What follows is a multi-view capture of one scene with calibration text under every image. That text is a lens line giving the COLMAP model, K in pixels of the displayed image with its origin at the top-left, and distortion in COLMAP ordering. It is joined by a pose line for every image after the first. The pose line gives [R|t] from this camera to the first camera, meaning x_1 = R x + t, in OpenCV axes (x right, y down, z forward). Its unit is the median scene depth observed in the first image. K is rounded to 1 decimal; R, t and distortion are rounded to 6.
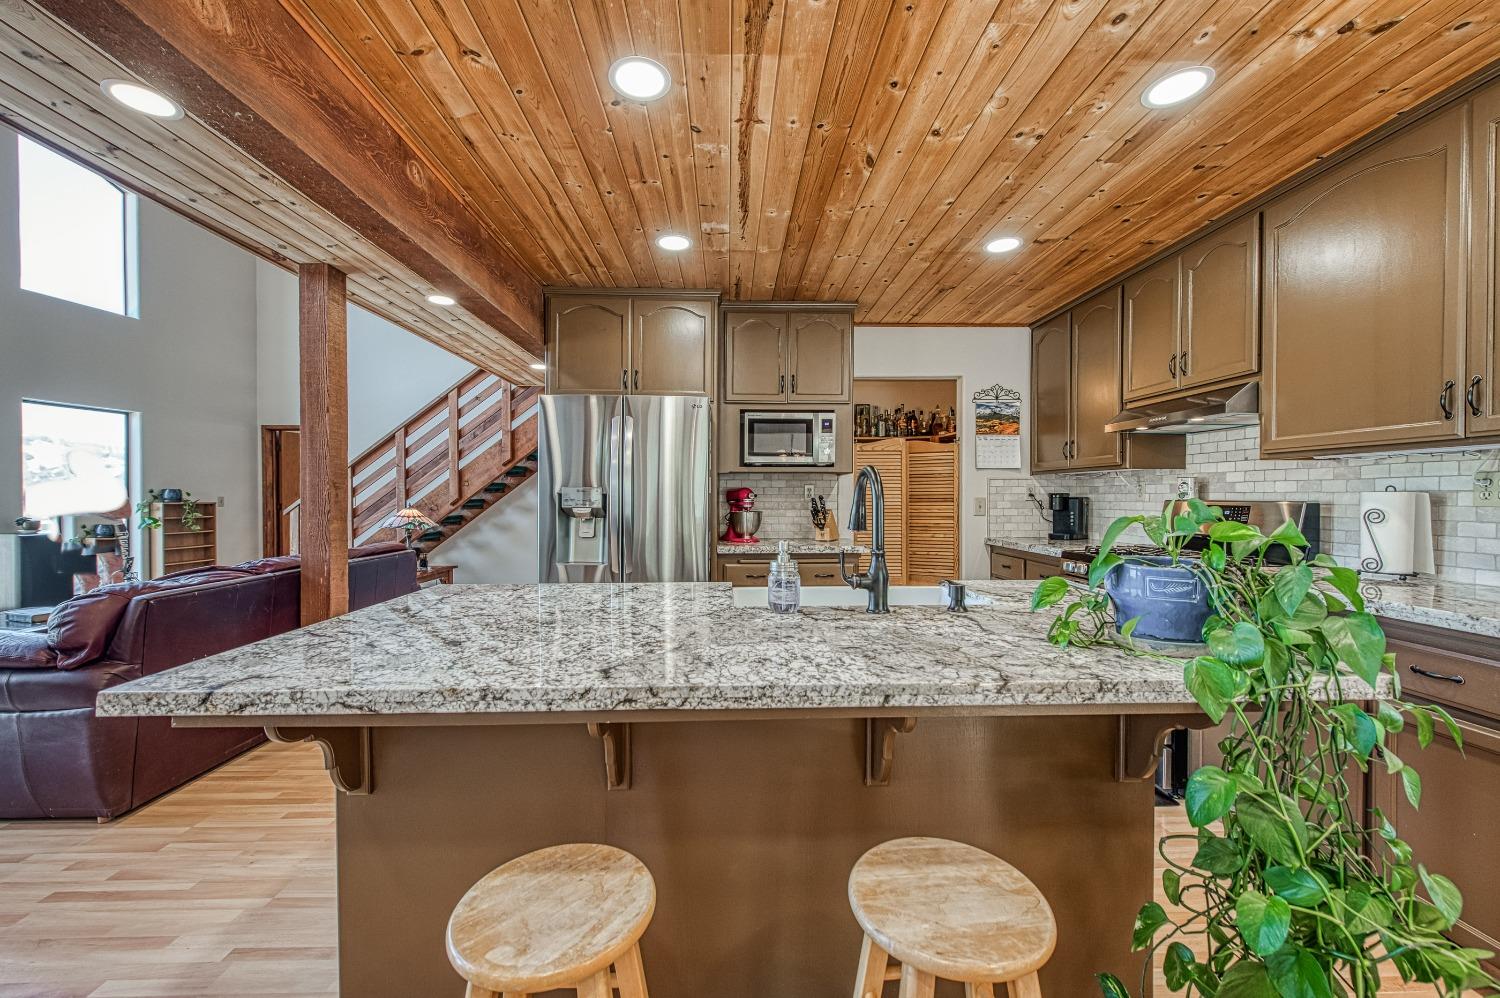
lens RADIAL K [[606.3, 0, 752.1], [0, 606.3, 506.9], [0, 0, 1]] dist [-0.024513, -0.000366]
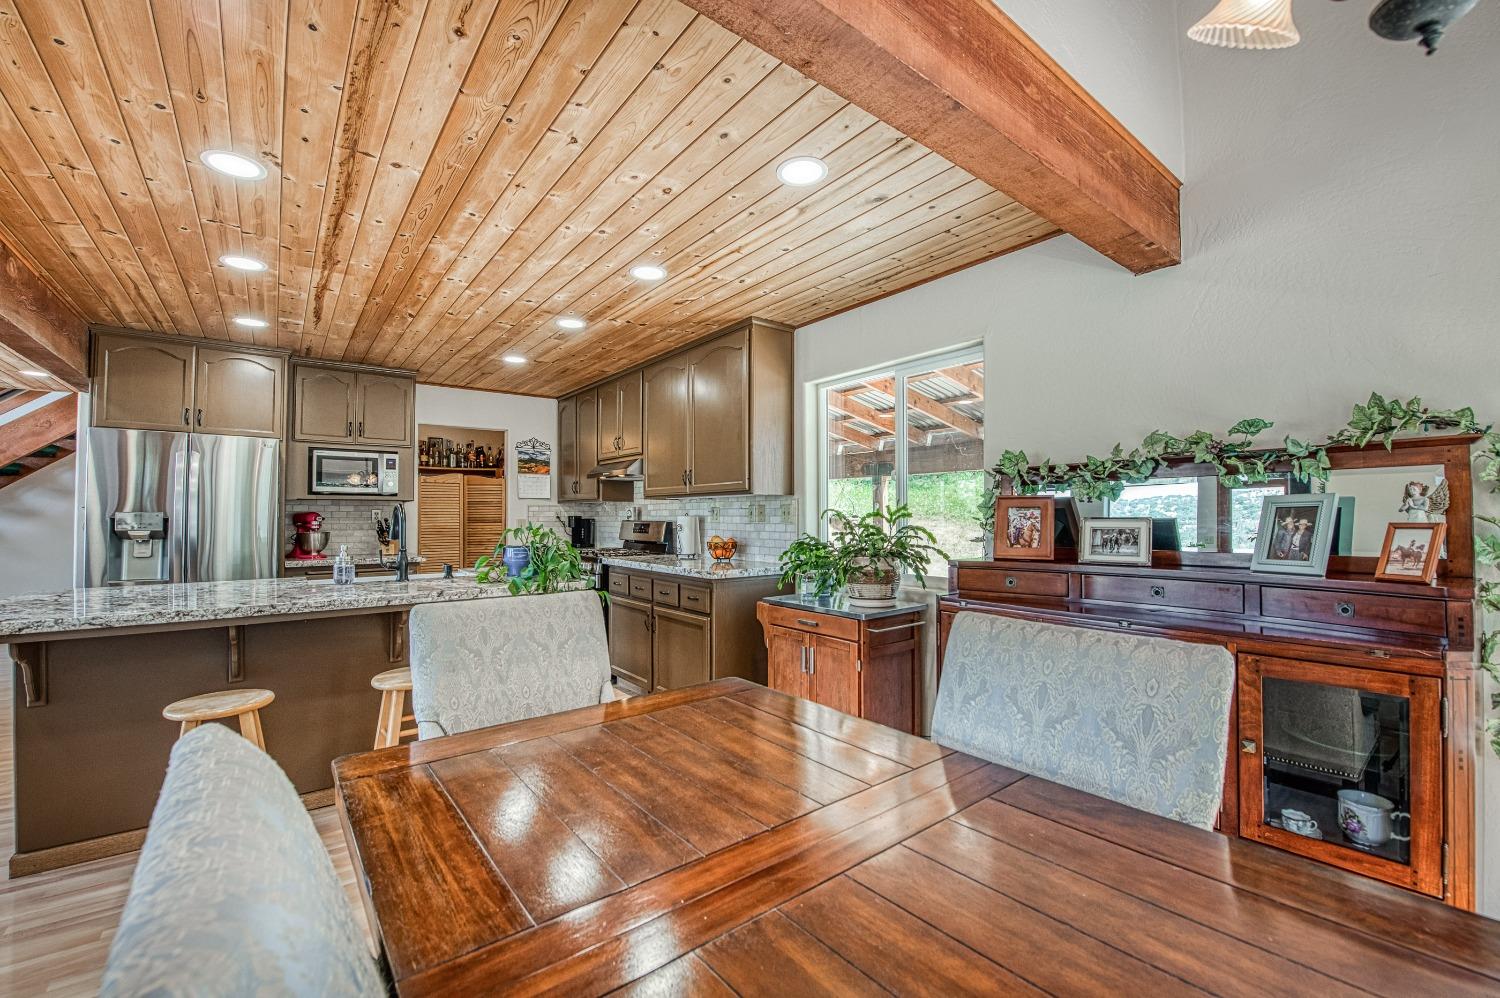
lens RADIAL K [[606.3, 0, 752.1], [0, 606.3, 506.9], [0, 0, 1]] dist [-0.024513, -0.000366]
pose [[0.807865, 0.006543, 0.589331, -0.008326], [0.013160, 0.999489, -0.029136, 0.004249], [-0.589220, 0.031294, 0.807366, -0.523872]]
